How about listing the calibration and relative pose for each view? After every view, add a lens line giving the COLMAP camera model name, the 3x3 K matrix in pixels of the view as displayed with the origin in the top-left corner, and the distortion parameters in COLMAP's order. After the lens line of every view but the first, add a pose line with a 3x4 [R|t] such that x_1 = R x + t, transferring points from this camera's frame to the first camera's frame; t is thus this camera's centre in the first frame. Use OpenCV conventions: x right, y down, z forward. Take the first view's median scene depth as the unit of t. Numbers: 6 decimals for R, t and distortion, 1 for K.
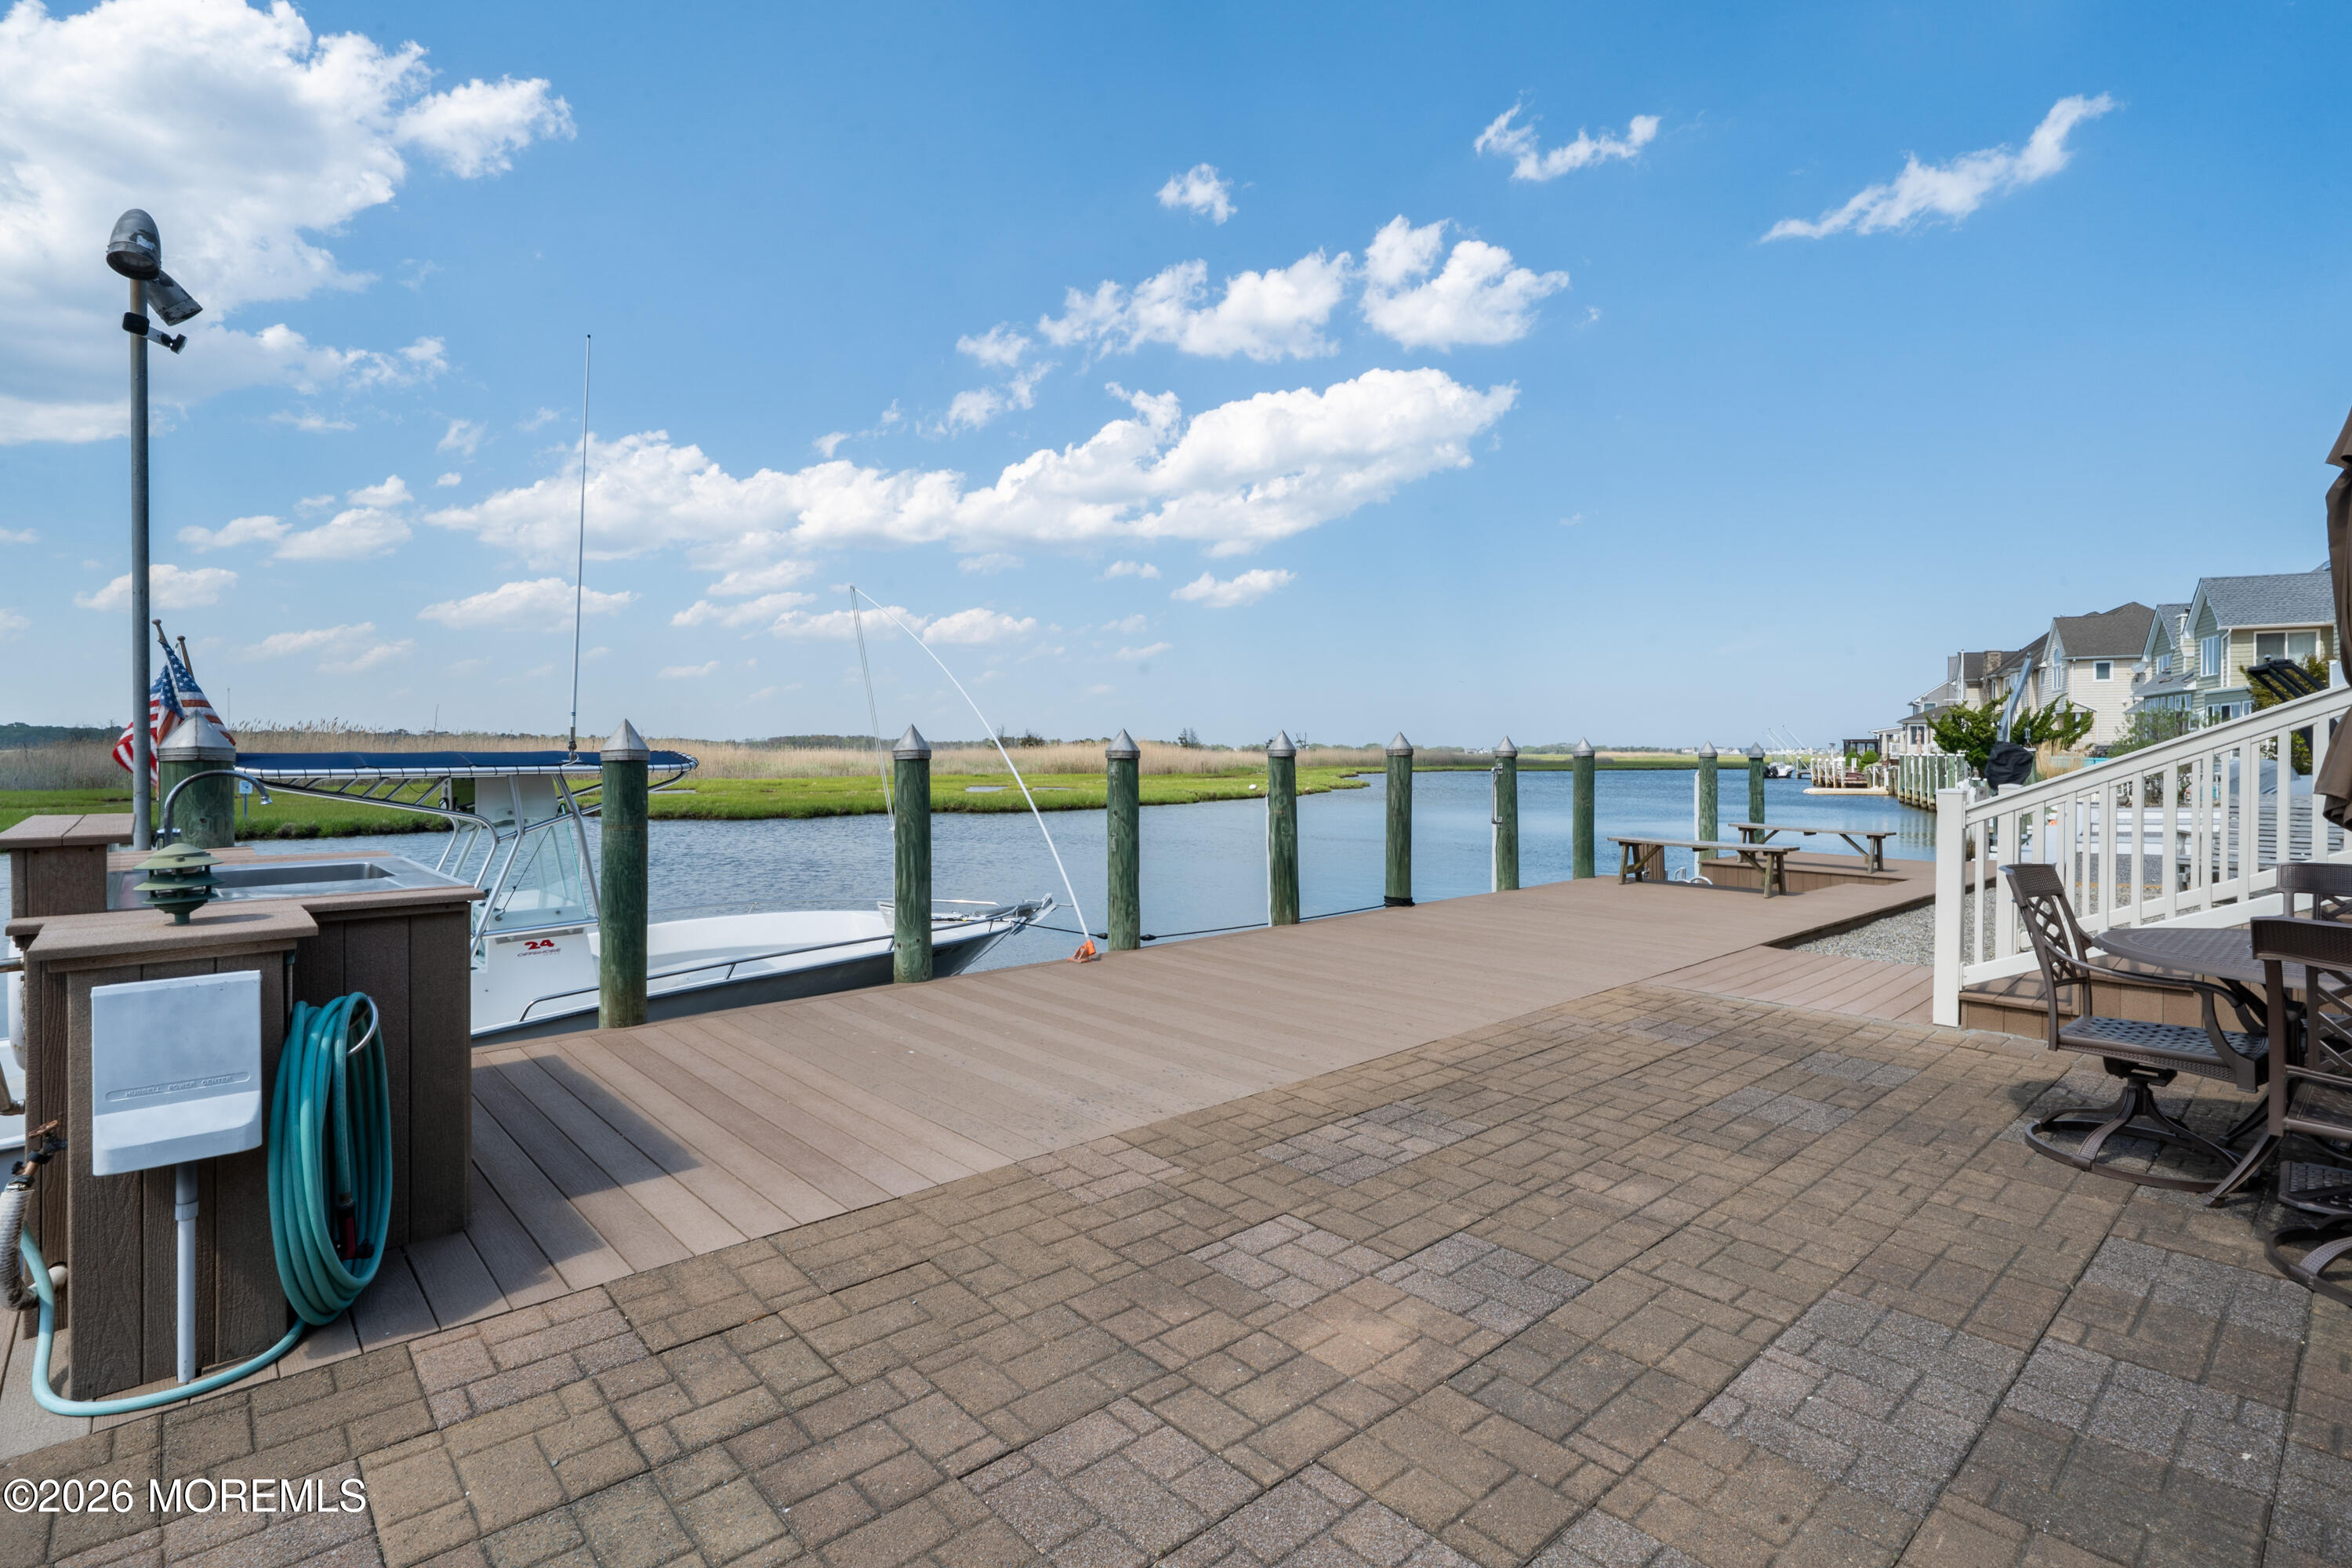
lens RADIAL K [[1110.8, 0, 1176.0], [0, 1110.8, 784.0], [0, 0, 1]] dist [0.002080, 0.000353]
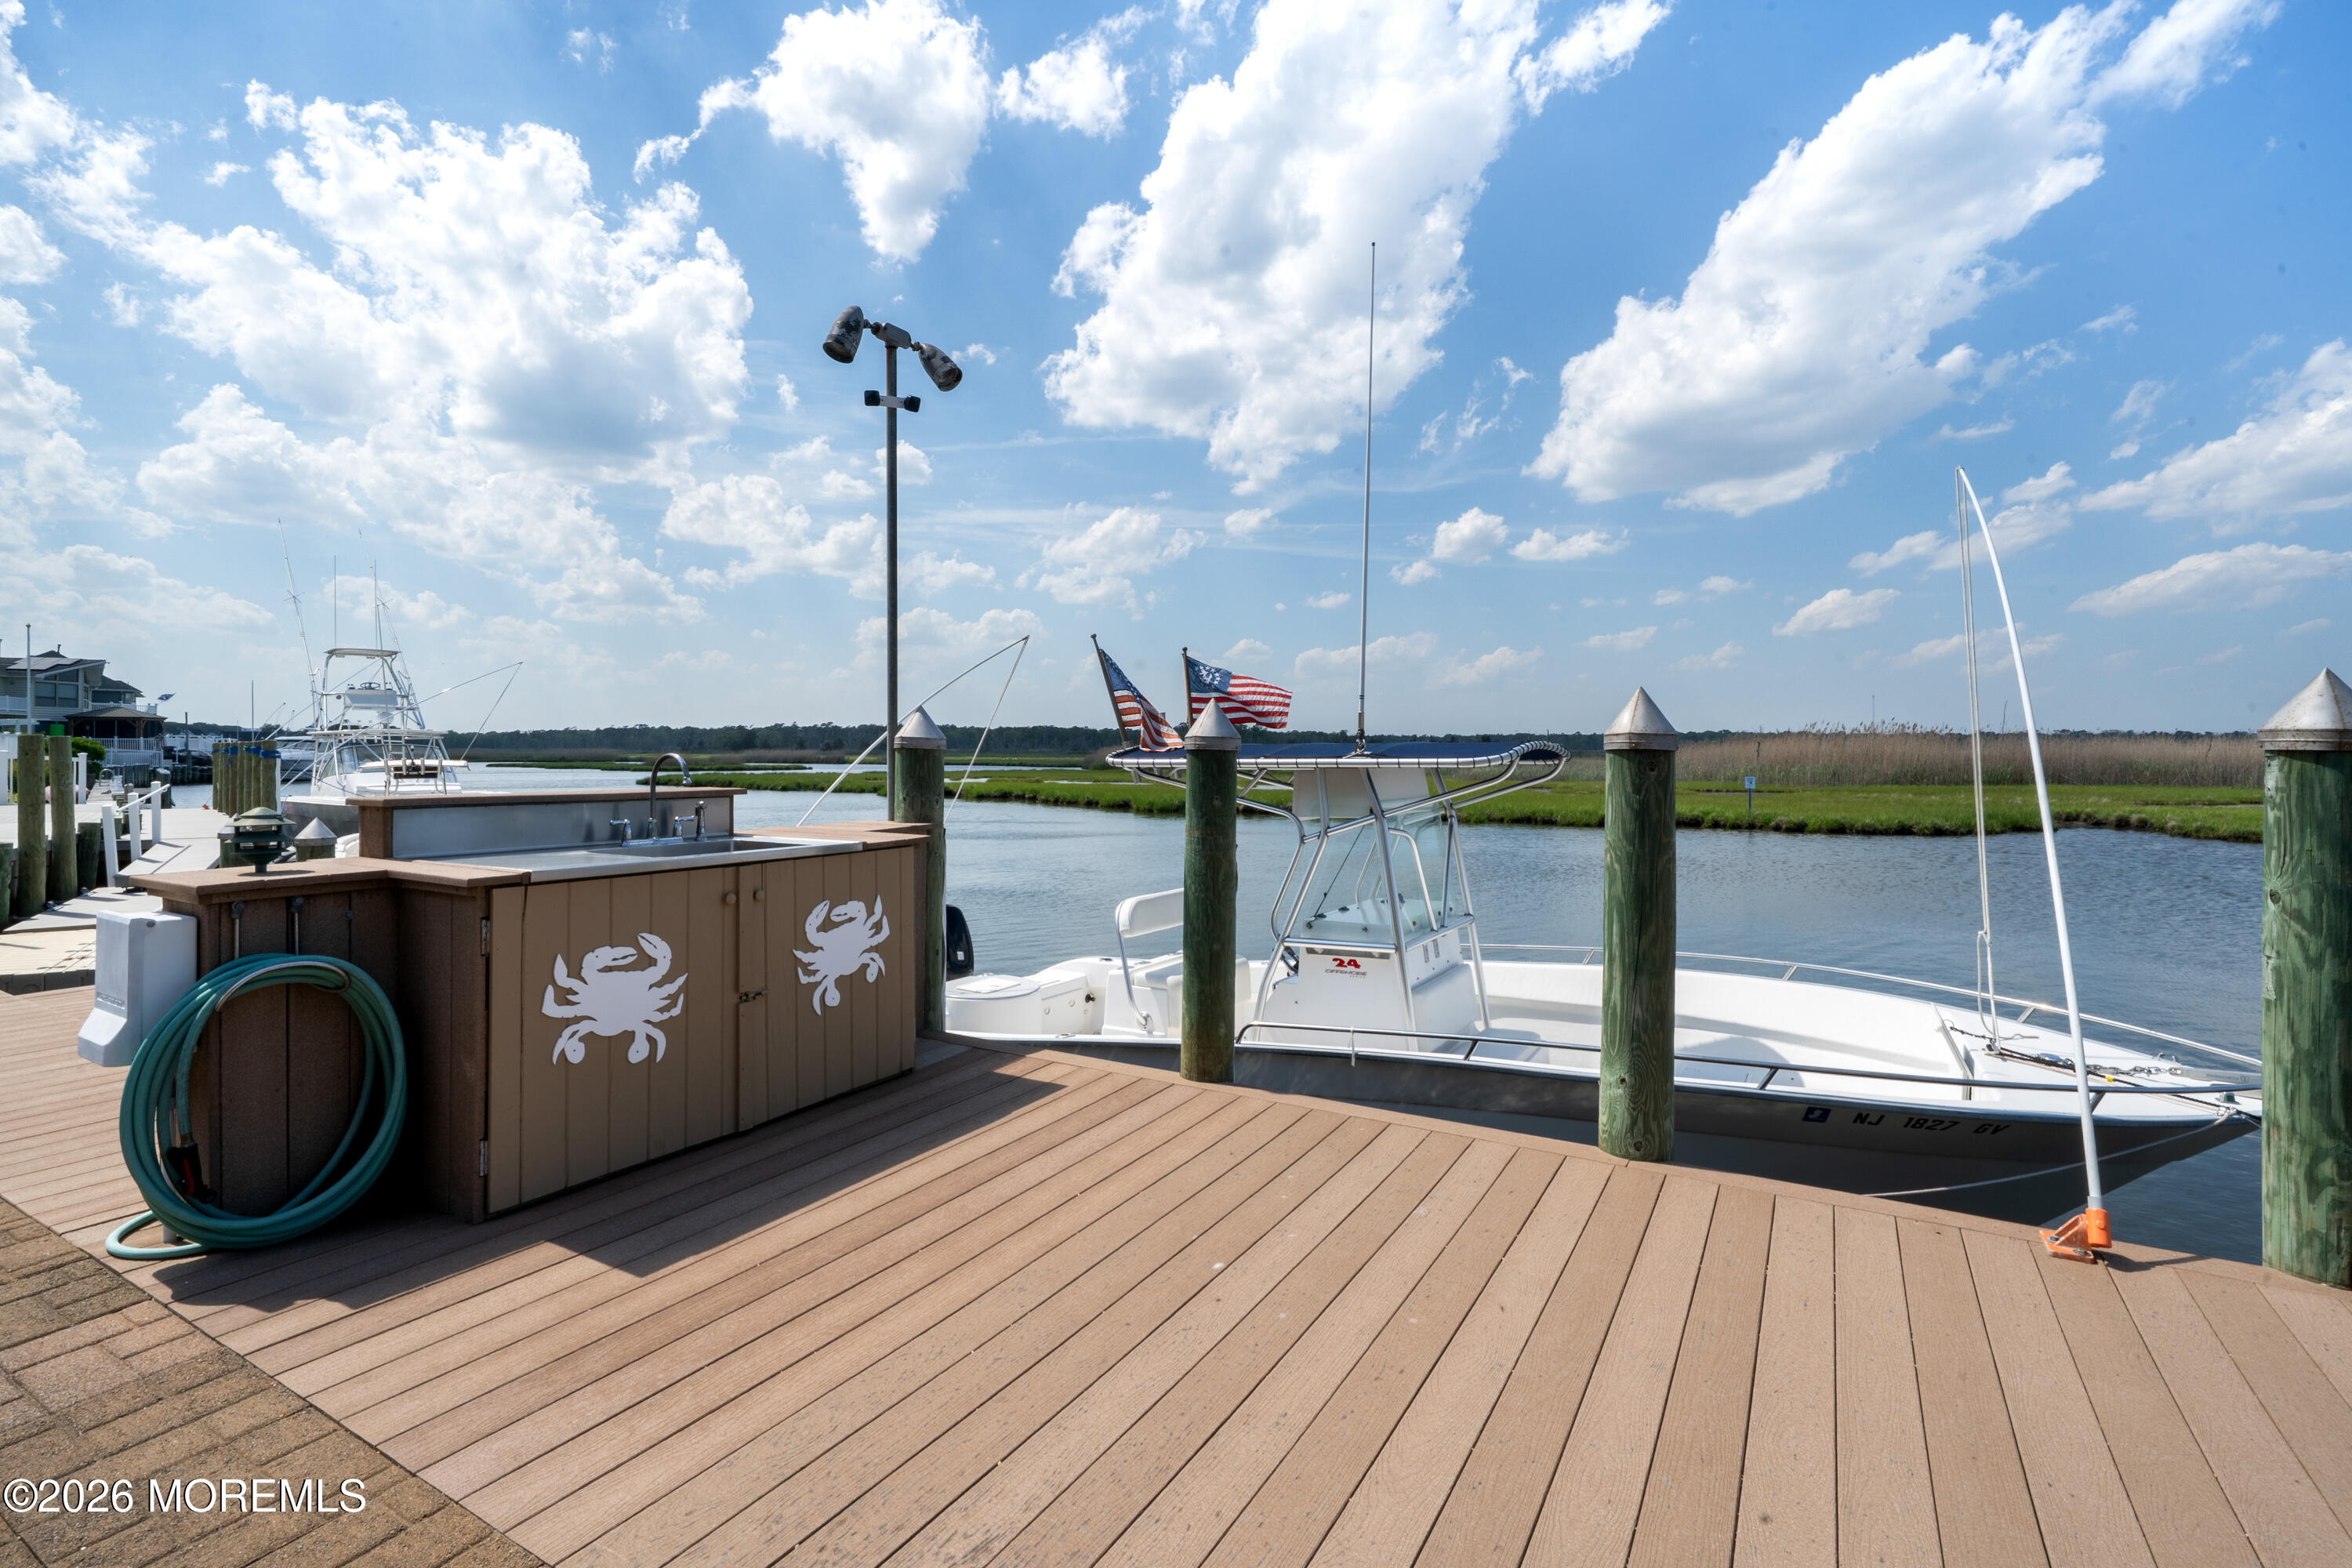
lens RADIAL K [[1110.8, 0, 1176.0], [0, 1110.8, 784.0], [0, 0, 1]] dist [0.002080, 0.000353]
pose [[0.291924, 0.024989, -0.956115, 0.404632], [-0.025829, 0.999500, 0.018237, -0.015922], [0.956093, 0.019371, 0.292423, 1.138575]]
